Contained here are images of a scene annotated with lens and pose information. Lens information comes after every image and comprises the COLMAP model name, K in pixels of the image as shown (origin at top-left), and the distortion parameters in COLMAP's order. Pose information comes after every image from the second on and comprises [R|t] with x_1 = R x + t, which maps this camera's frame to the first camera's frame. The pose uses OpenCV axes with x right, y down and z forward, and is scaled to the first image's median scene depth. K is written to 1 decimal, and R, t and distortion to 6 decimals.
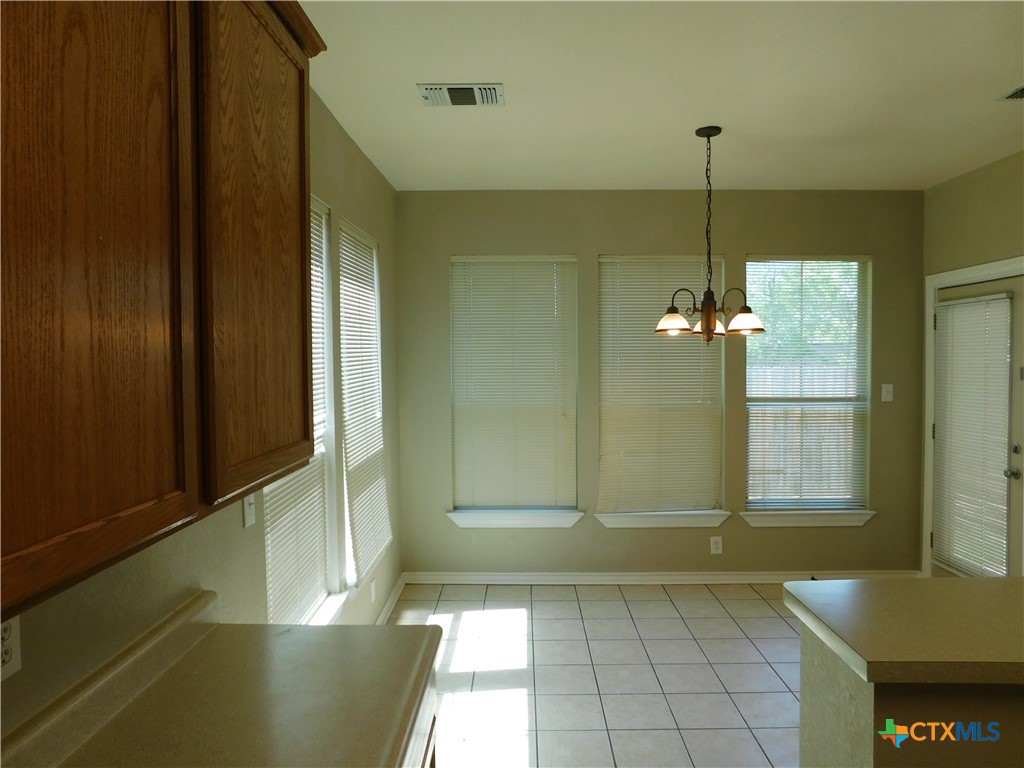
lens RADIAL K [[675.9, 0, 508.8], [0, 675.9, 383.5], [0, 0, 1]] dist [-0.072821, 0.059046]
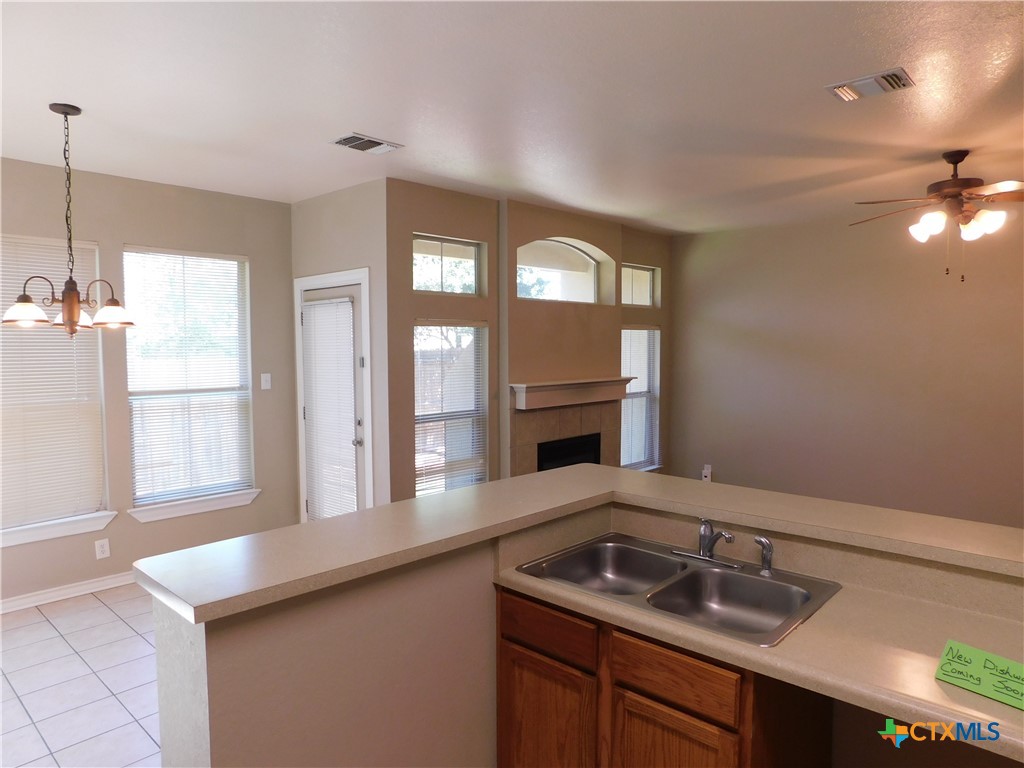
lens RADIAL K [[675.9, 0, 507.6], [0, 675.9, 382.2], [0, 0, 1]] dist [-0.072821, 0.059046]
pose [[0.674287, -0.037160, 0.737534, 0.015904], [0.029892, 0.999288, 0.023020, 0.001546], [-0.737864, 0.006524, 0.674918, -0.062788]]
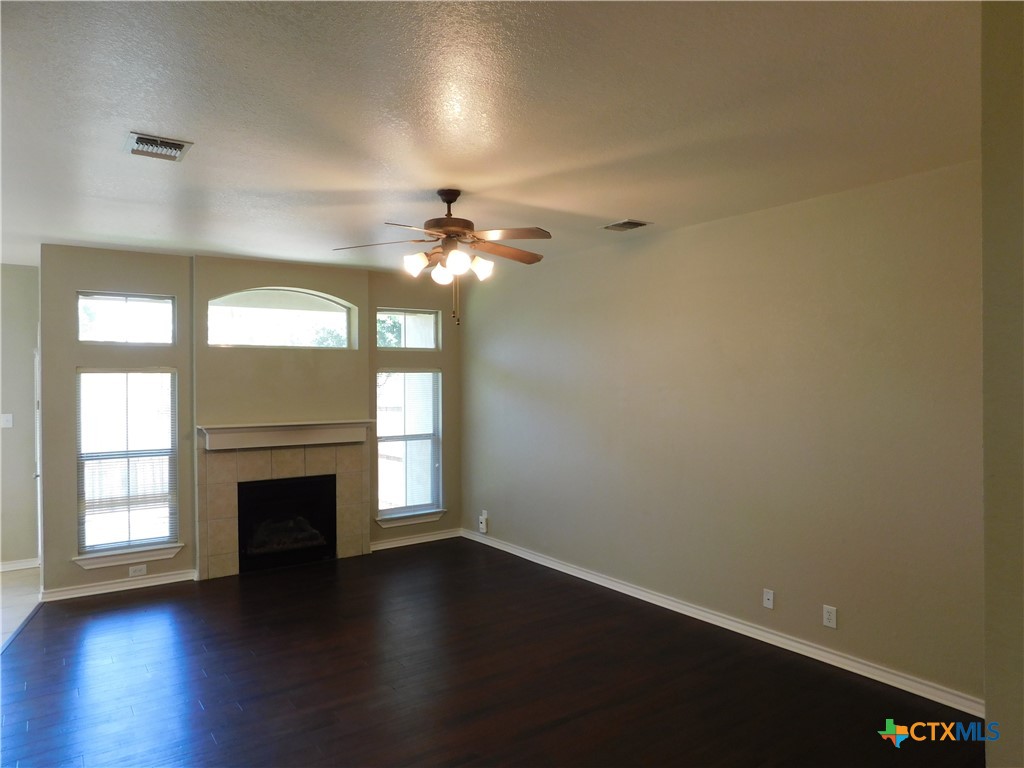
lens RADIAL K [[675.9, 0, 510.6], [0, 675.9, 388.6], [0, 0, 1]] dist [-0.072821, 0.059046]
pose [[0.804987, -0.002639, 0.593287, 0.631461], [0.023534, 0.999345, -0.027487, 0.011207], [-0.592826, 0.036089, 0.804522, -0.639461]]
